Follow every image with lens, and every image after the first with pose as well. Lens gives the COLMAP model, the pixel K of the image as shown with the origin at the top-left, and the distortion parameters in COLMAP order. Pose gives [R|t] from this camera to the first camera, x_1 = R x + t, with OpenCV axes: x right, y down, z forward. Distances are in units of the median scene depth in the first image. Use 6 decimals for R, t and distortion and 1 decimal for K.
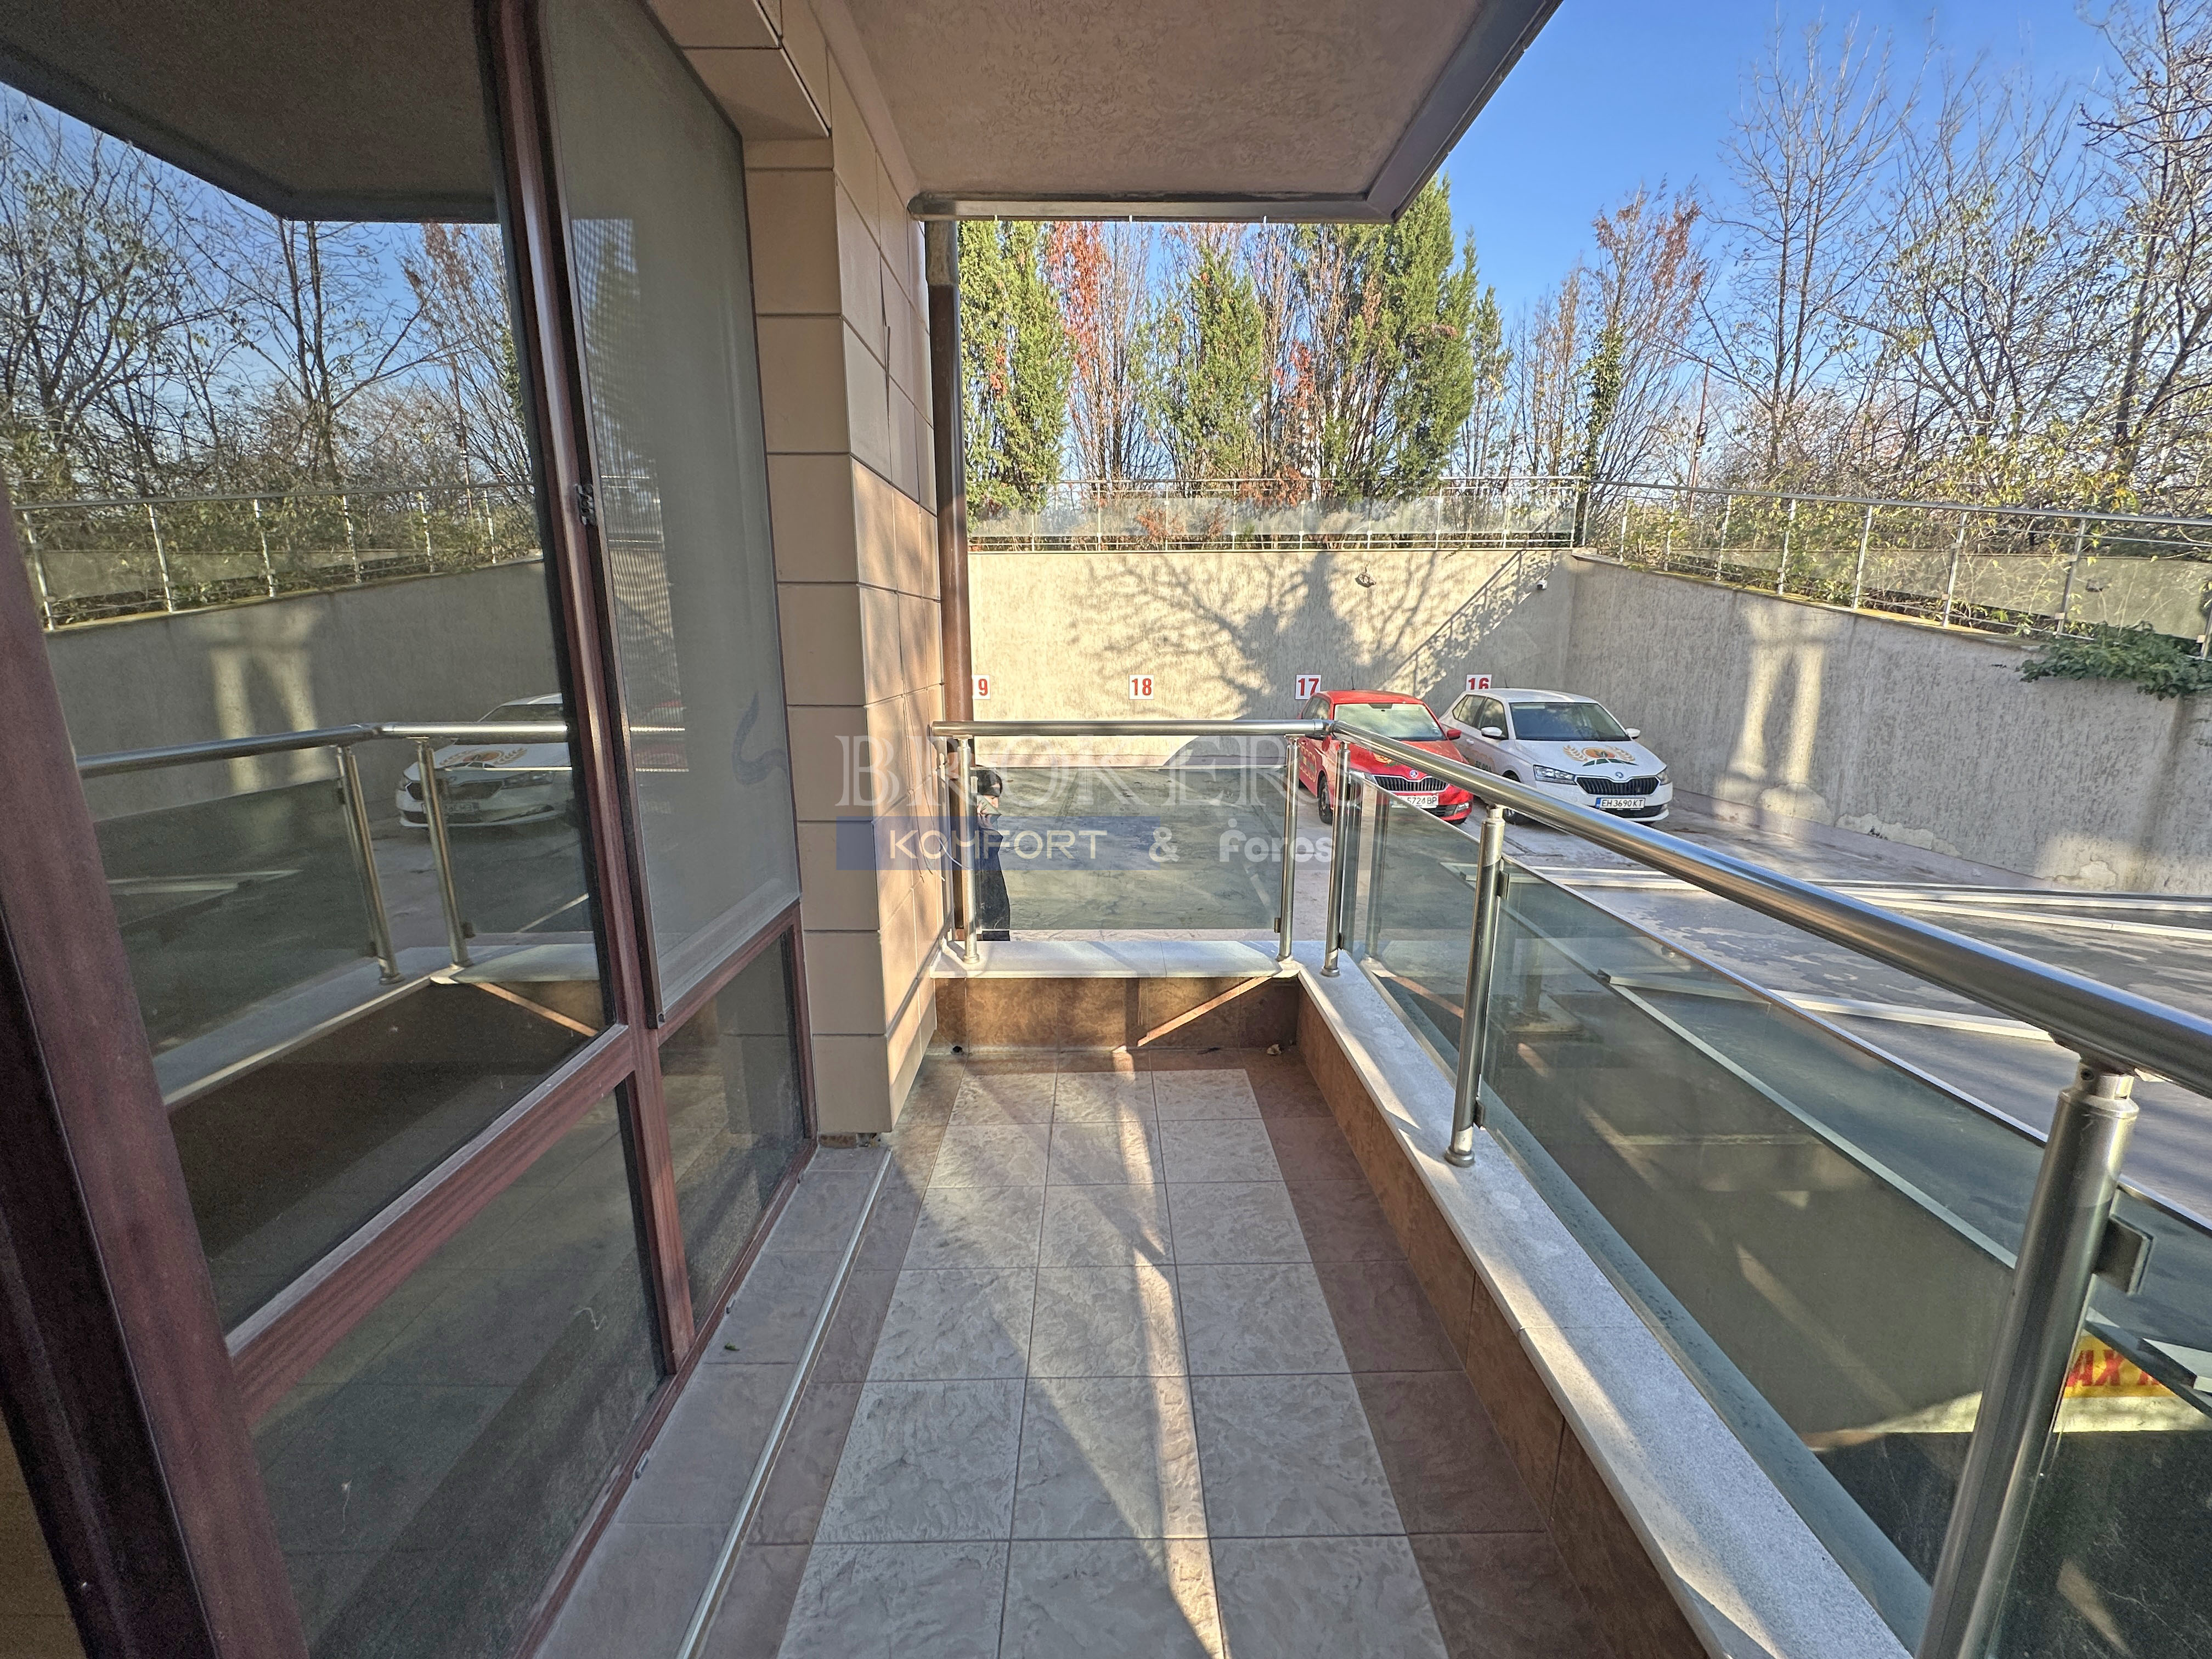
lens RADIAL K [[878.4, 0, 1106.4], [0, 878.4, 829.3], [0, 0, 1]] dist [-0.003696, 0.001292]
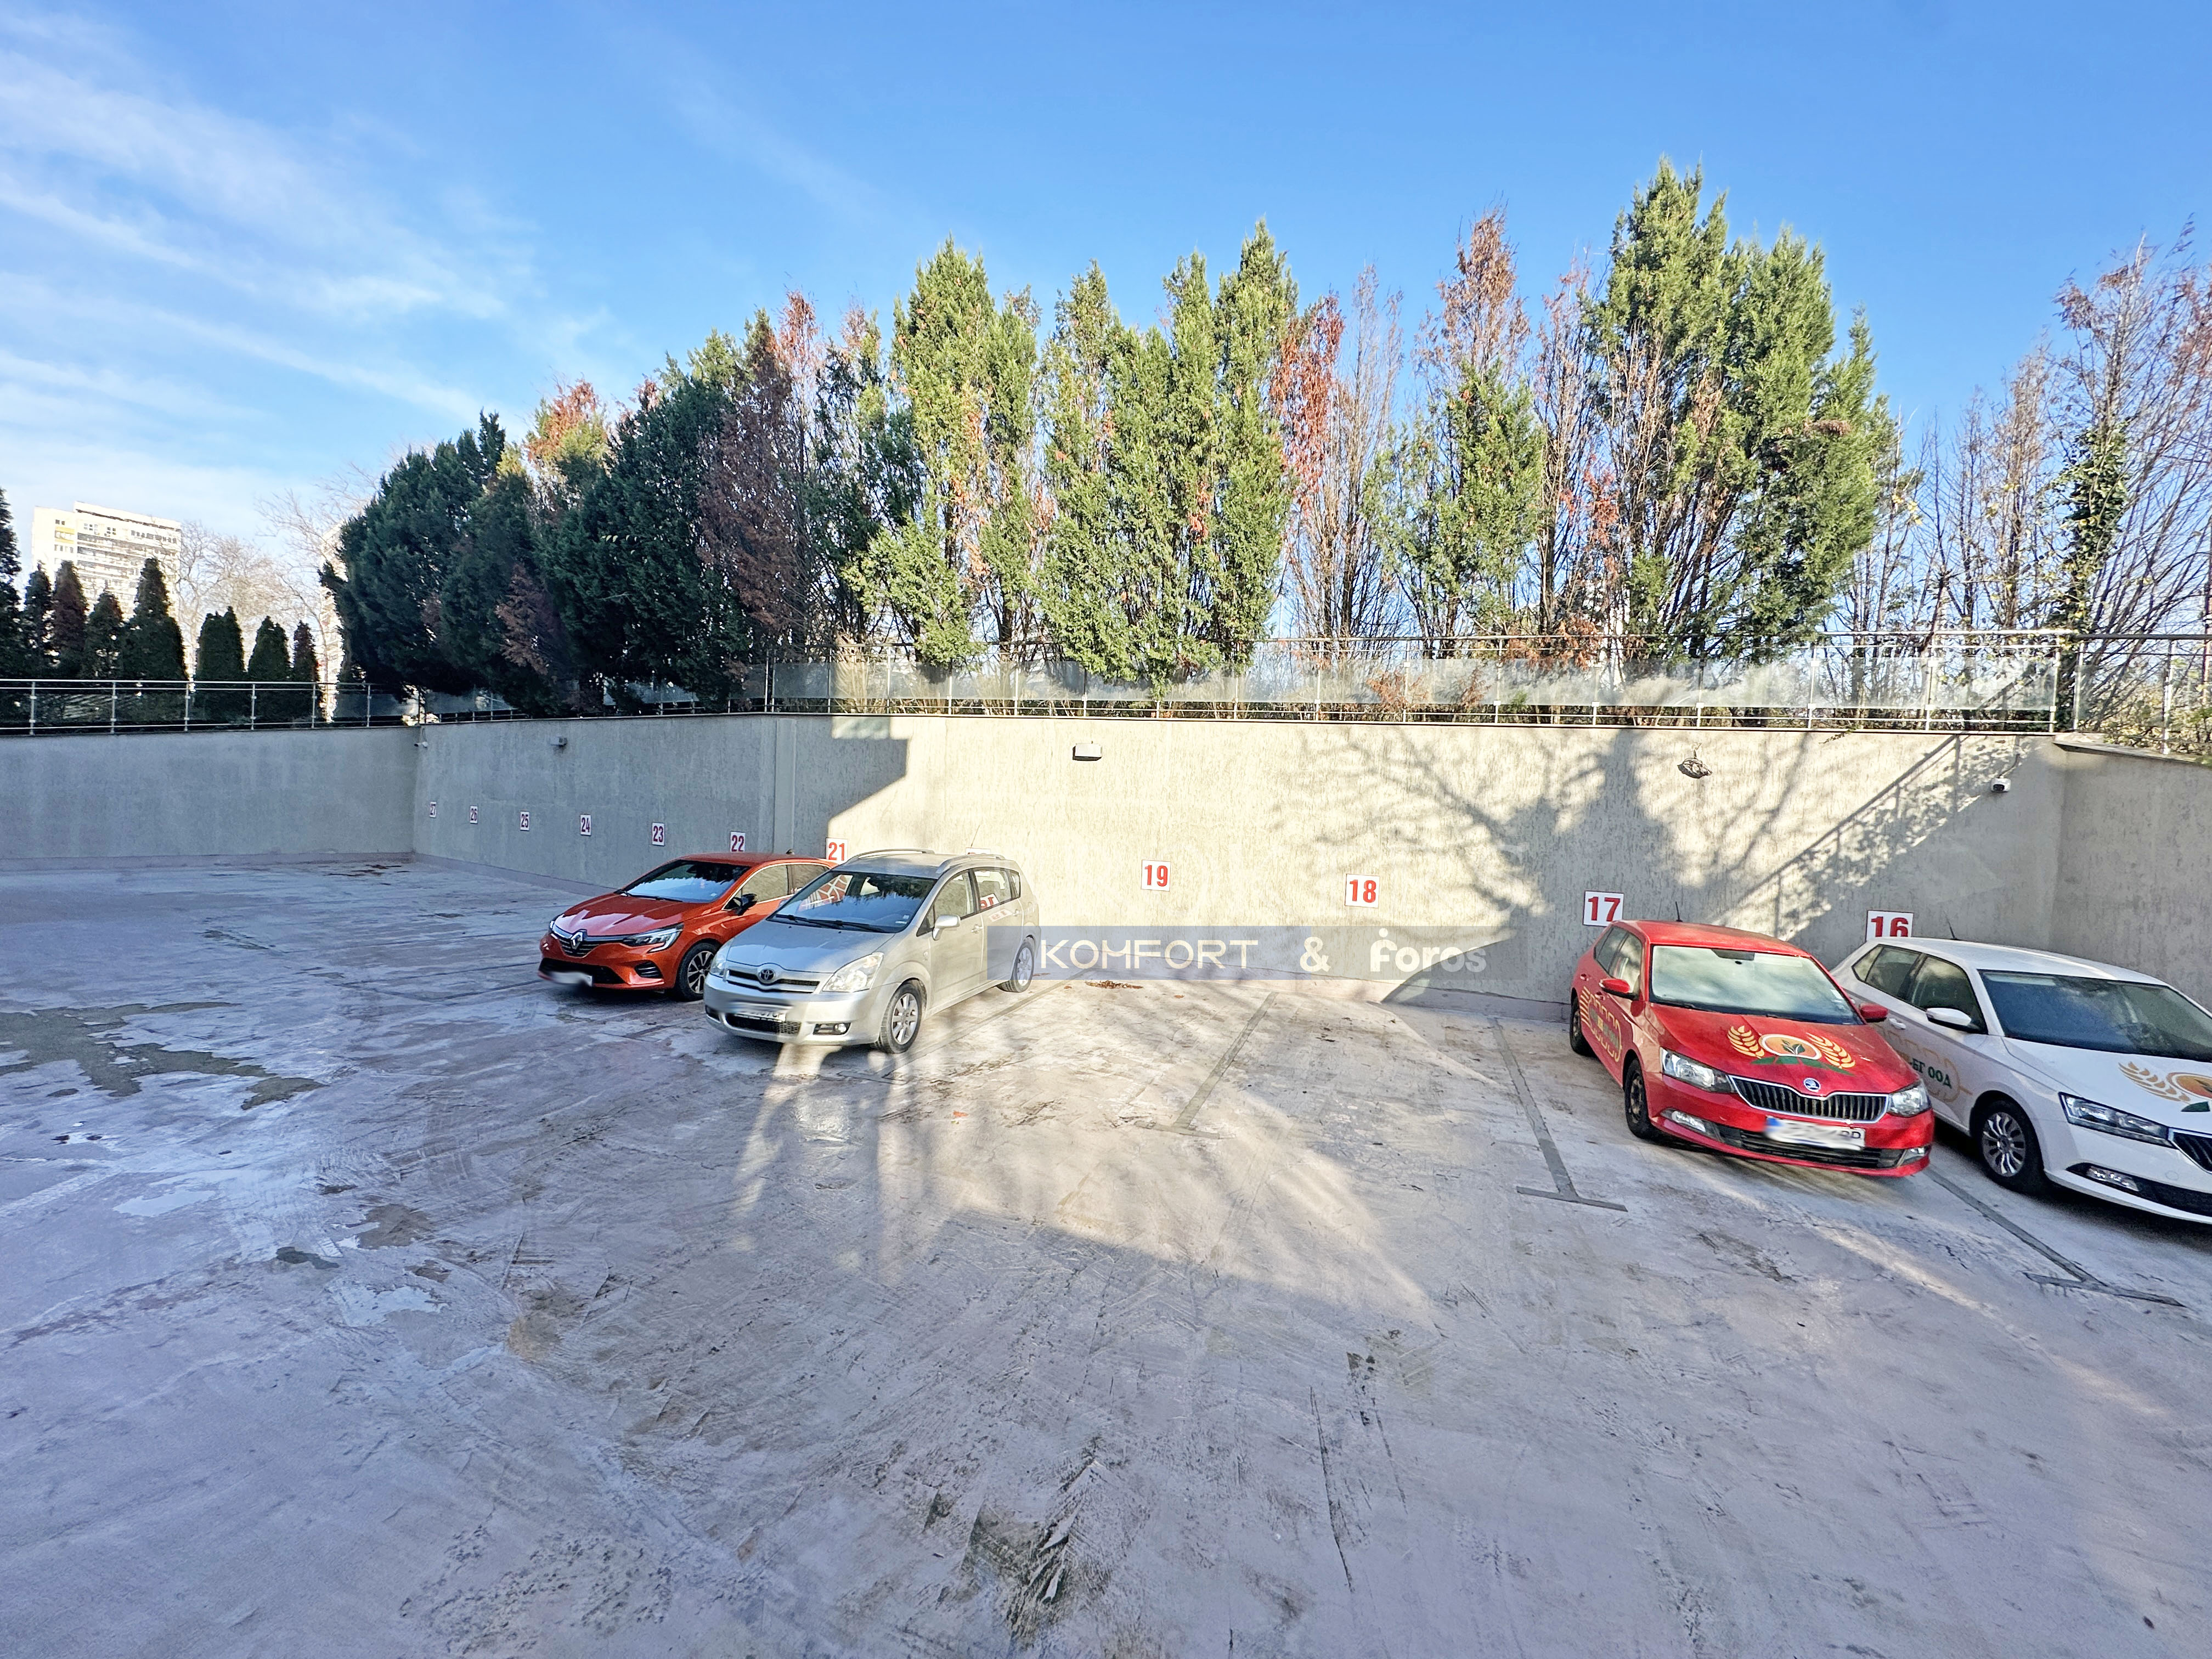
lens RADIAL K [[878.4, 0, 1105.3], [0, 878.4, 827.5], [0, 0, 1]] dist [-0.003696, 0.001292]
pose [[0.958282, 0.057845, -0.279909, 0.037807], [-0.112776, 0.976375, -0.184321, -0.050239], [0.262634, 0.208198, 0.942166, 0.208942]]
